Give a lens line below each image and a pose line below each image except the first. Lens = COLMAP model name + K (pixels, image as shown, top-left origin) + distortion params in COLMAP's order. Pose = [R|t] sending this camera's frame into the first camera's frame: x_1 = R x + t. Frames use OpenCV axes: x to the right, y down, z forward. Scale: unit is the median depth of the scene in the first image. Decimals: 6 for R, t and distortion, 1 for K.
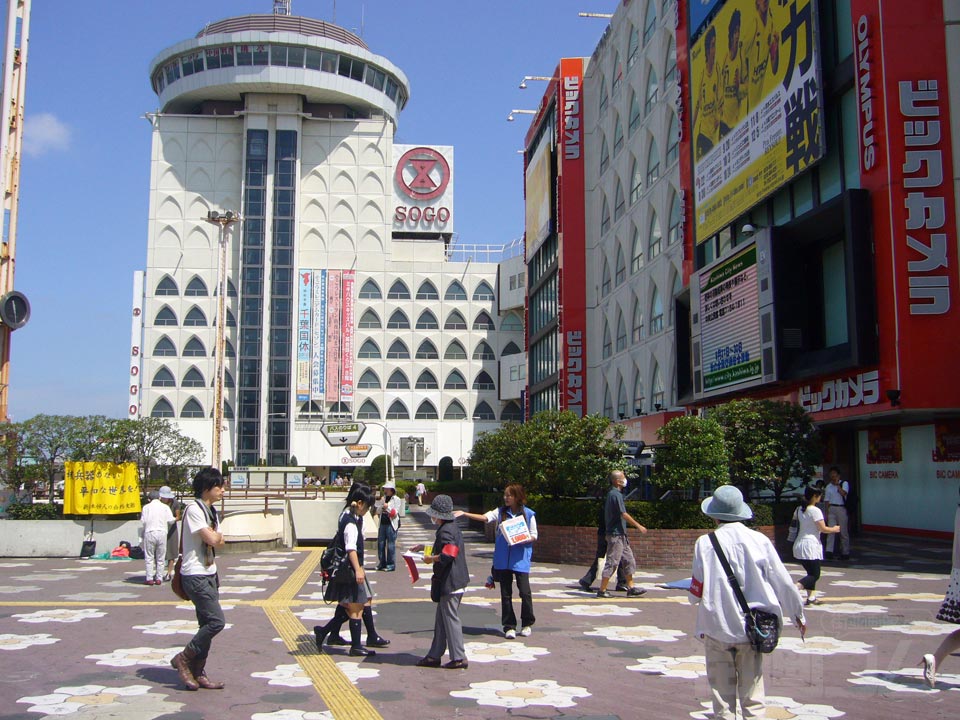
lens RADIAL K [[1050.6, 0, 516.4], [0, 1050.6, 357.5], [0, 0, 1]] dist [-0.057788, 0.000000]
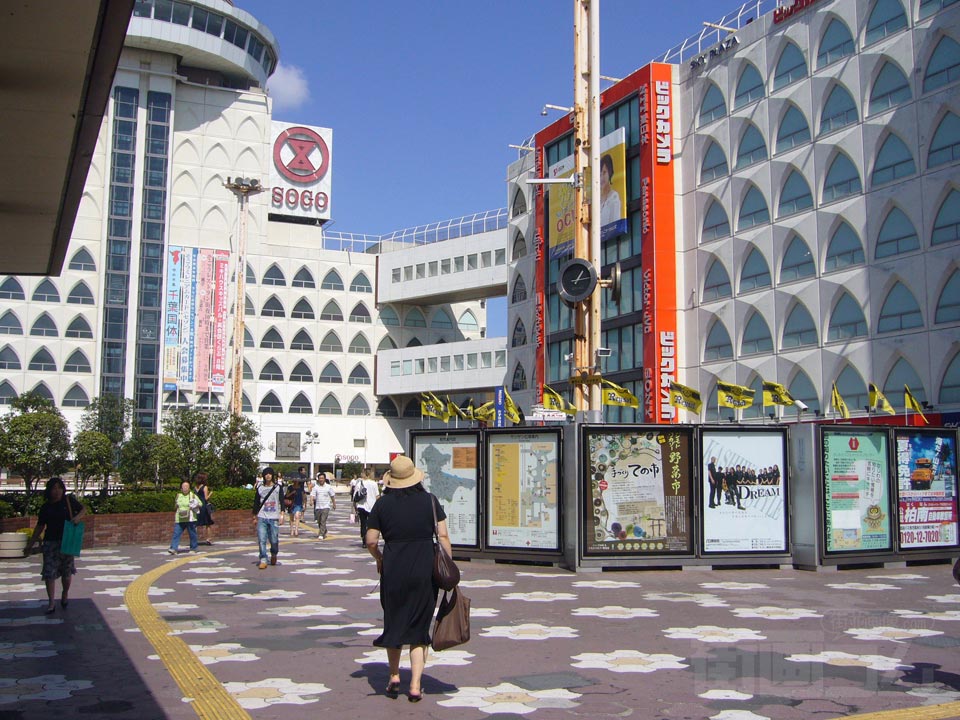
lens RADIAL K [[1050.6, 0, 509.7], [0, 1050.6, 352.7], [0, 0, 1]] dist [-0.057788, 0.000000]
pose [[0.943732, 0.040995, 0.328162, -0.220735], [-0.040032, 0.999151, -0.009692, 0.005582], [-0.328280, -0.003991, 0.944572, 0.044626]]
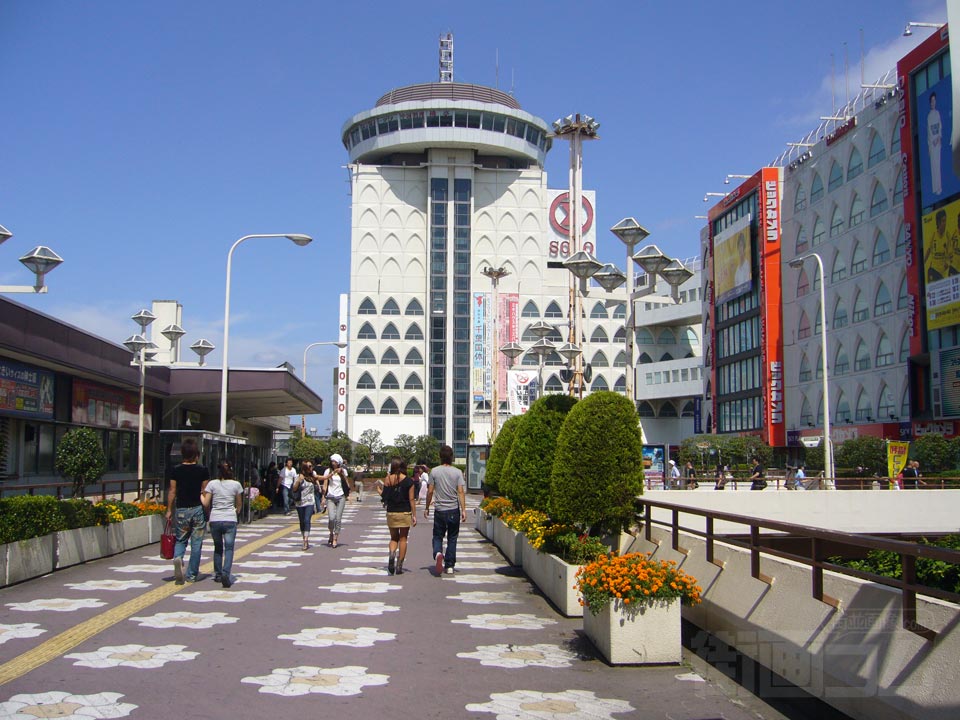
lens RADIAL K [[1050.6, 0, 500.4], [0, 1050.6, 362.1], [0, 0, 1]] dist [-0.057788, 0.000000]
pose [[0.999878, 0.003728, -0.015153, -0.157127], [-0.003453, 0.999830, 0.018116, -0.025742], [0.015218, -0.018061, 0.999721, -0.228640]]
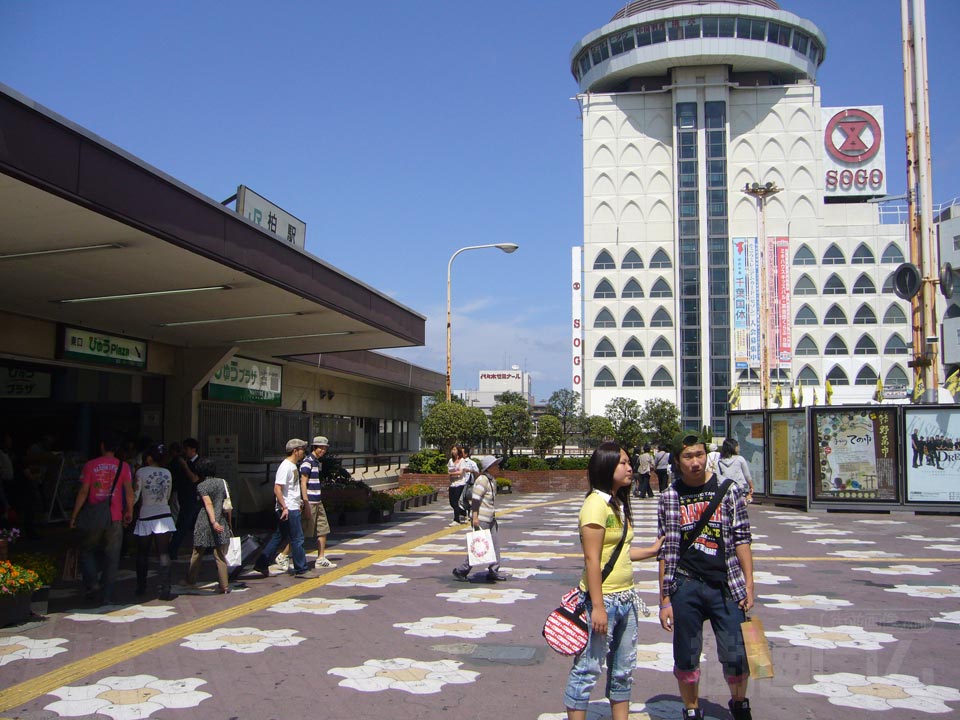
lens RADIAL K [[1050.6, 0, 492.8], [0, 1050.6, 347.4], [0, 0, 1]] dist [-0.057788, 0.000000]
pose [[0.964290, -0.020250, -0.264073, -0.165730], [0.025943, 0.999500, 0.018085, -0.003456], [0.263574, -0.024290, 0.964333, -0.035878]]
